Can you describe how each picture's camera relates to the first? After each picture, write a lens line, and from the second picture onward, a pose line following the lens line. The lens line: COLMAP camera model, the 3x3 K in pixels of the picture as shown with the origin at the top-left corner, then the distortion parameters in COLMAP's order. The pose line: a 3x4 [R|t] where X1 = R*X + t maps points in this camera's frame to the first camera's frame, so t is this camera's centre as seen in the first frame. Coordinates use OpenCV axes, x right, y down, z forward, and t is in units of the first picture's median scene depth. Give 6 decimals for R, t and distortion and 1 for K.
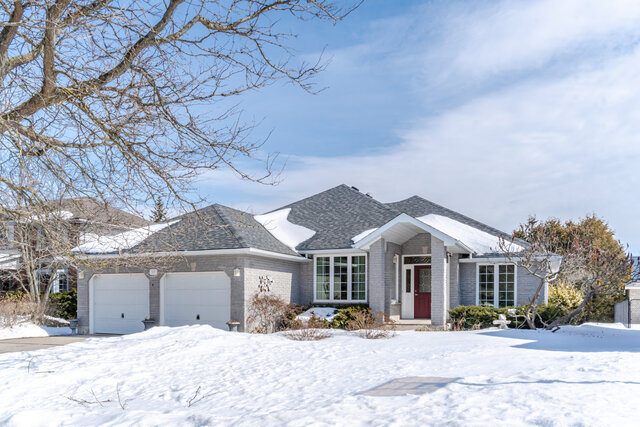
lens RADIAL K [[503.2, 0, 320.7], [0, 503.2, 215.6], [0, 0, 1]] dist [0.010786, 0.002200]
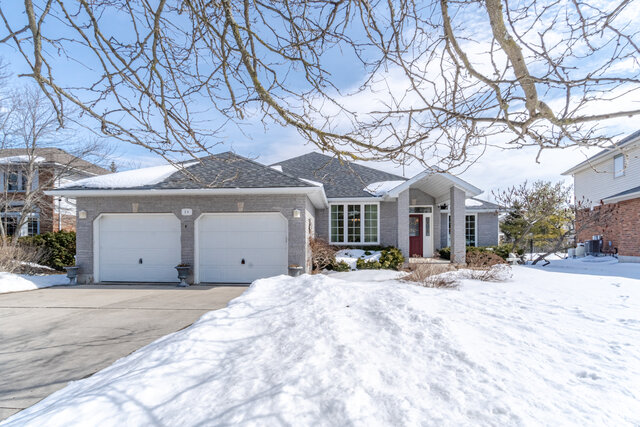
lens RADIAL K [[293.6, 0, 318.4], [0, 293.6, 213.0], [0, 0, 1]] dist [-0.003302, -0.000243]
pose [[0.939404, 0.028793, 0.341601, -0.267166], [-0.051035, 0.997109, 0.056302, 0.066736], [-0.338992, -0.070324, 0.938157, 0.401956]]
